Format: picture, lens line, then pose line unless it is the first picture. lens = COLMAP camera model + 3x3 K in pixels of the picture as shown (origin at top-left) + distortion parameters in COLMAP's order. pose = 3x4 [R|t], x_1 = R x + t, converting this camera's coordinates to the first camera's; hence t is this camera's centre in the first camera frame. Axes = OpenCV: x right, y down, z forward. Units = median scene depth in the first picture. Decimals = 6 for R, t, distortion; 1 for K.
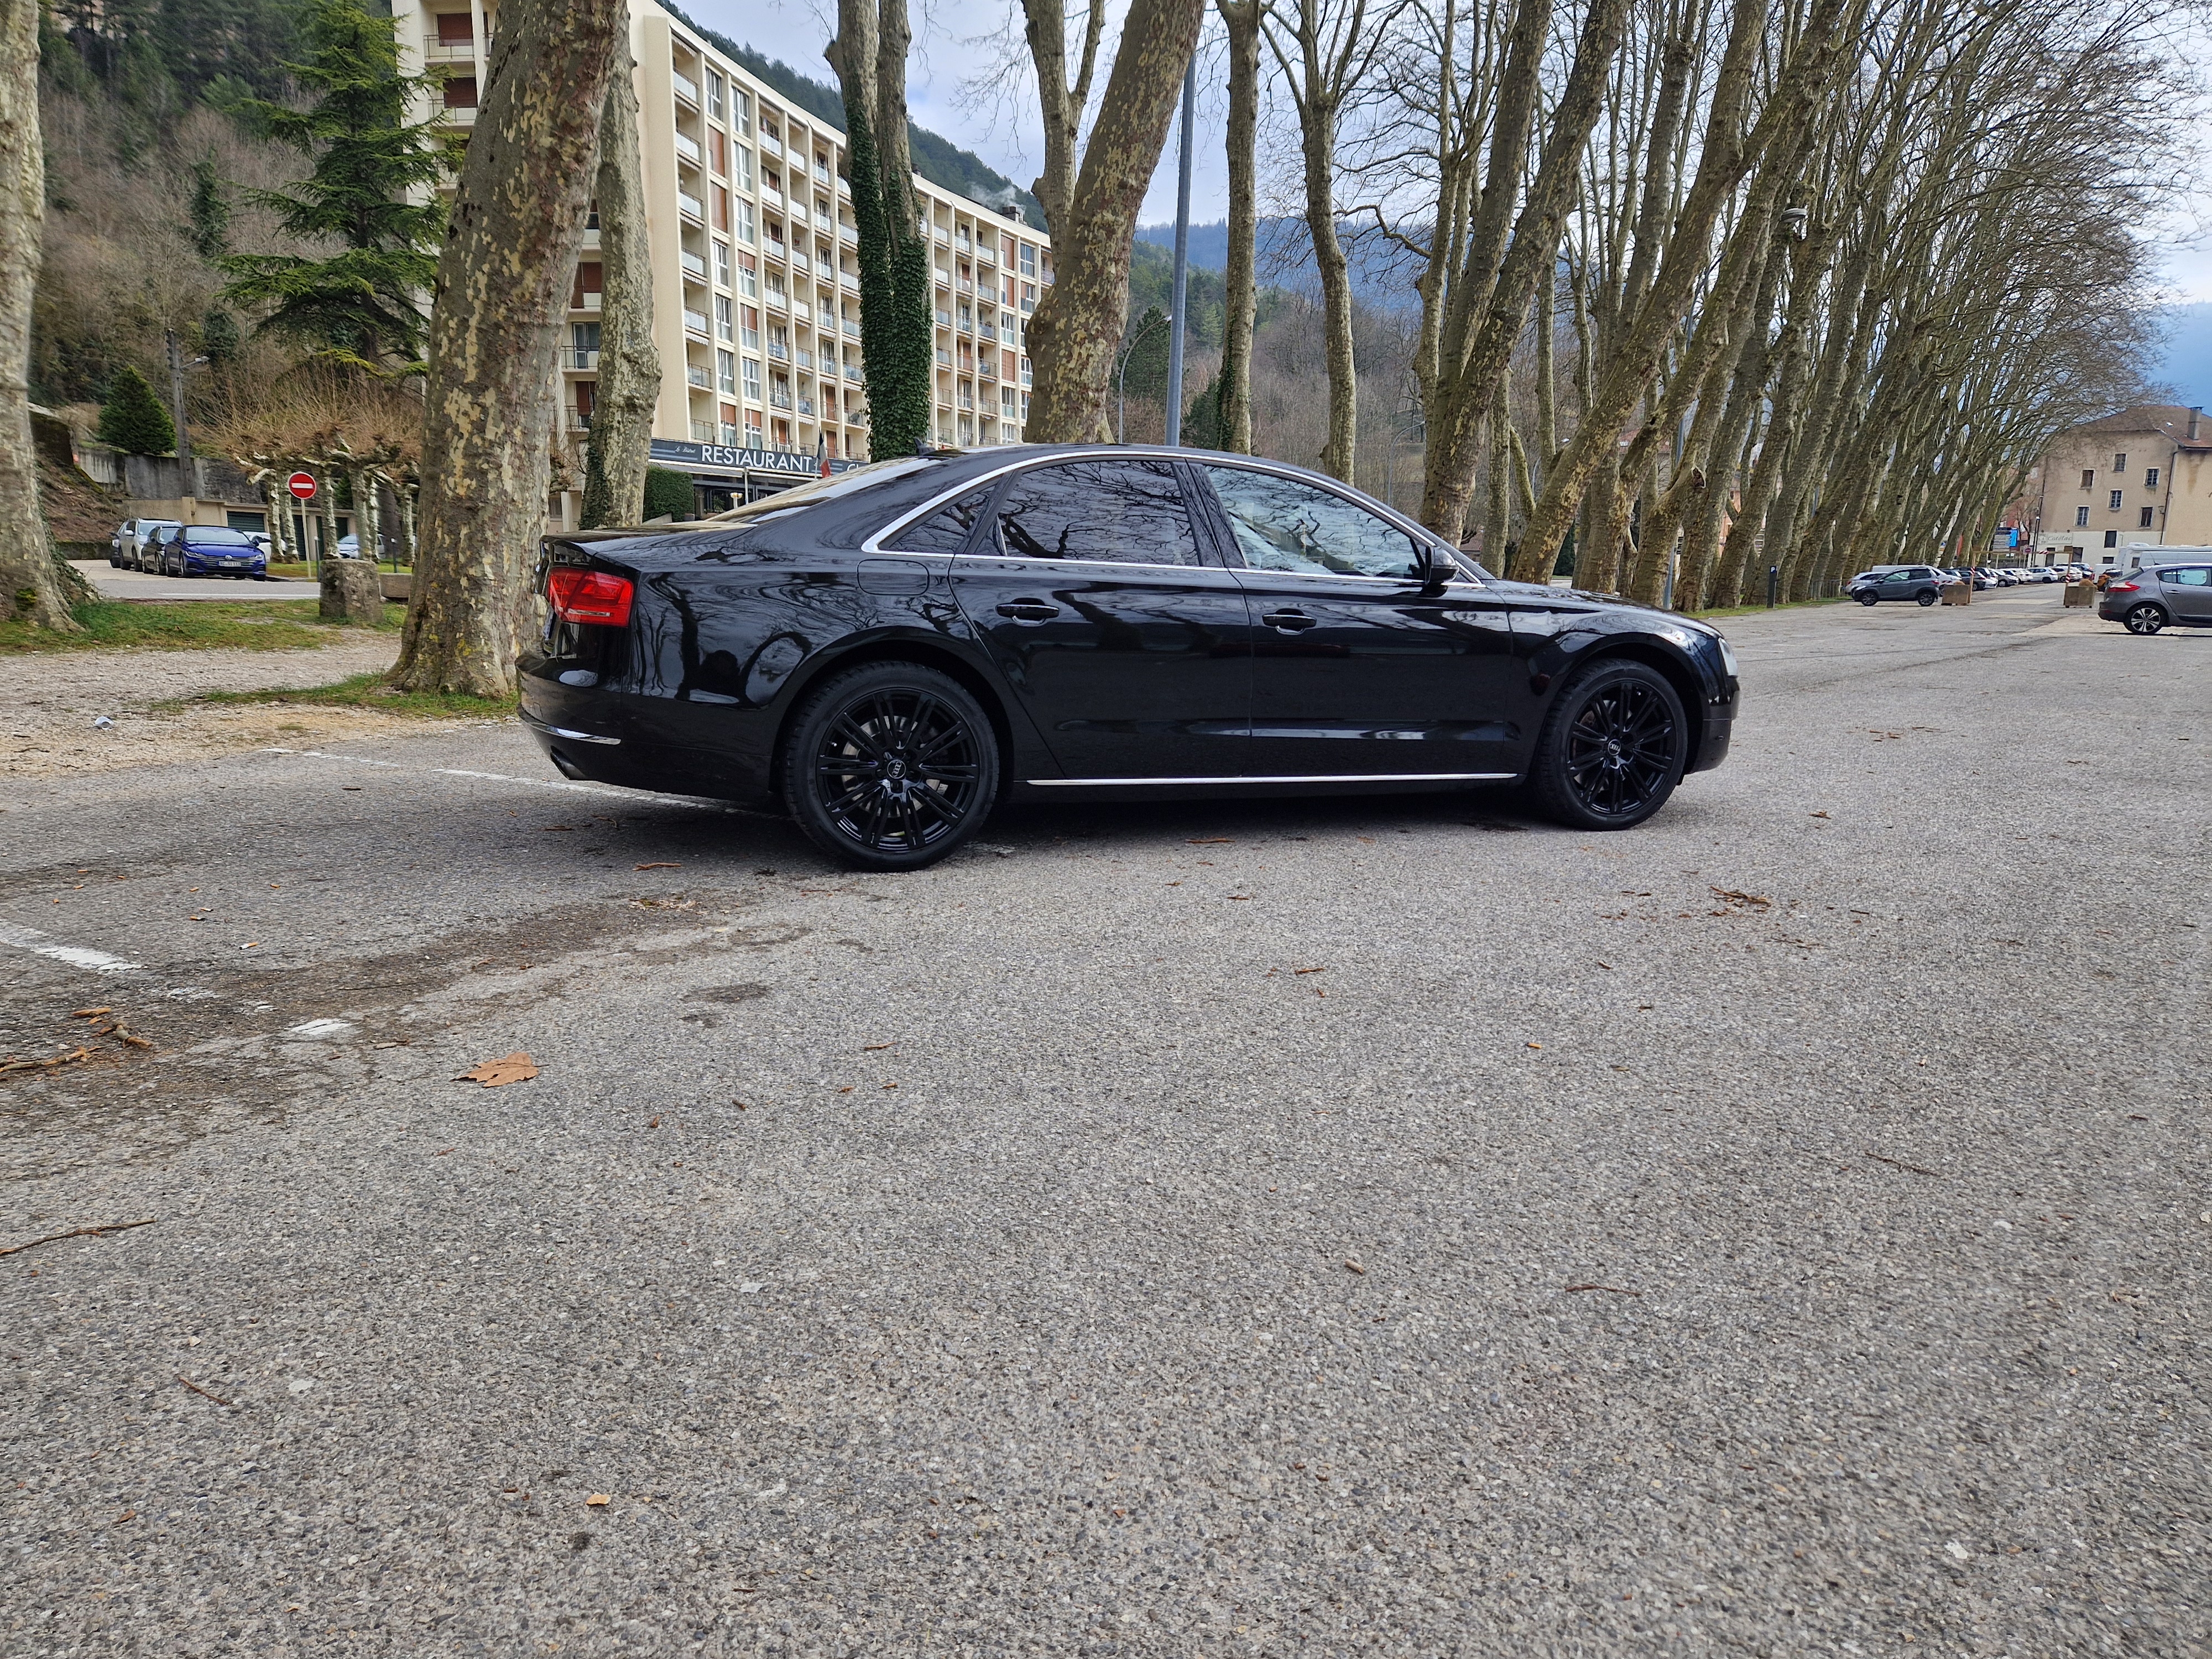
lens RADIAL K [[1473.3, 0, 1120.9], [0, 1473.3, 808.0], [0, 0, 1]] dist [0.077906, -0.072918]
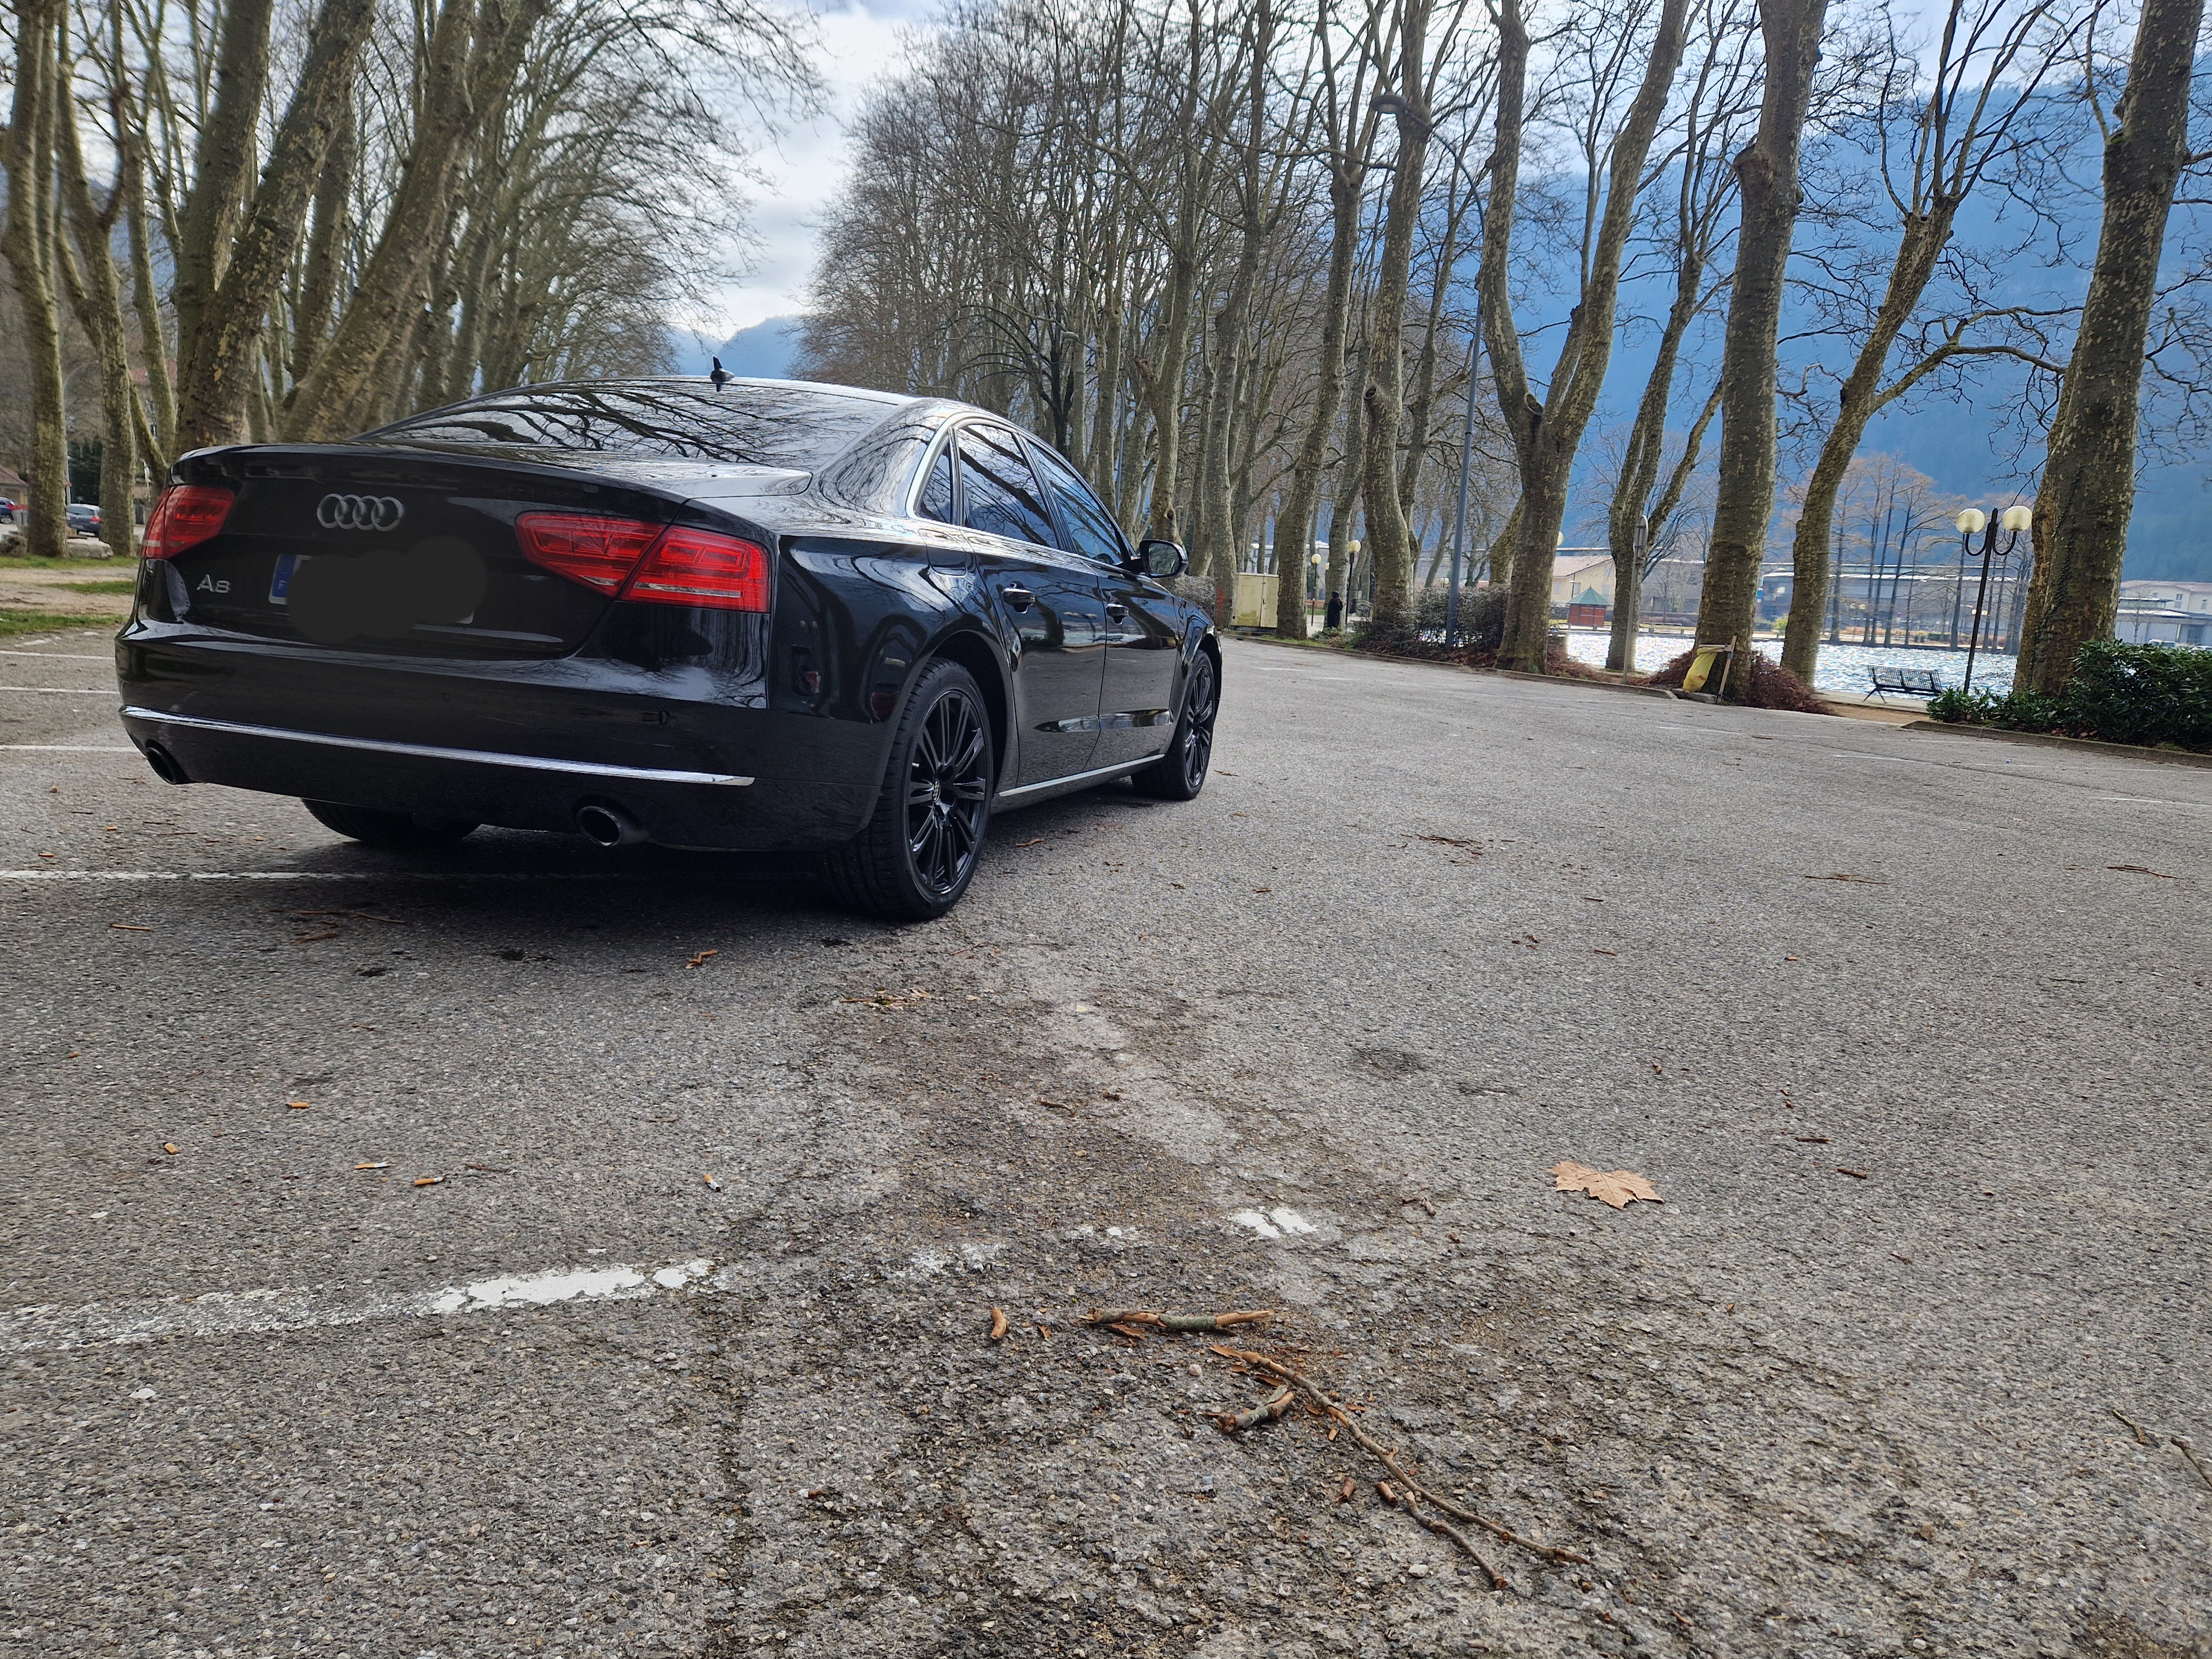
lens RADIAL K [[1466.9, 0, 1093.2], [0, 1466.9, 822.0], [0, 0, 1]] dist [0.074882, -0.063897]
pose [[0.634483, -0.091957, 0.767447, -0.248657], [0.065792, 0.995719, 0.064916, -0.019415], [-0.770131, 0.009304, 0.637817, 0.144741]]
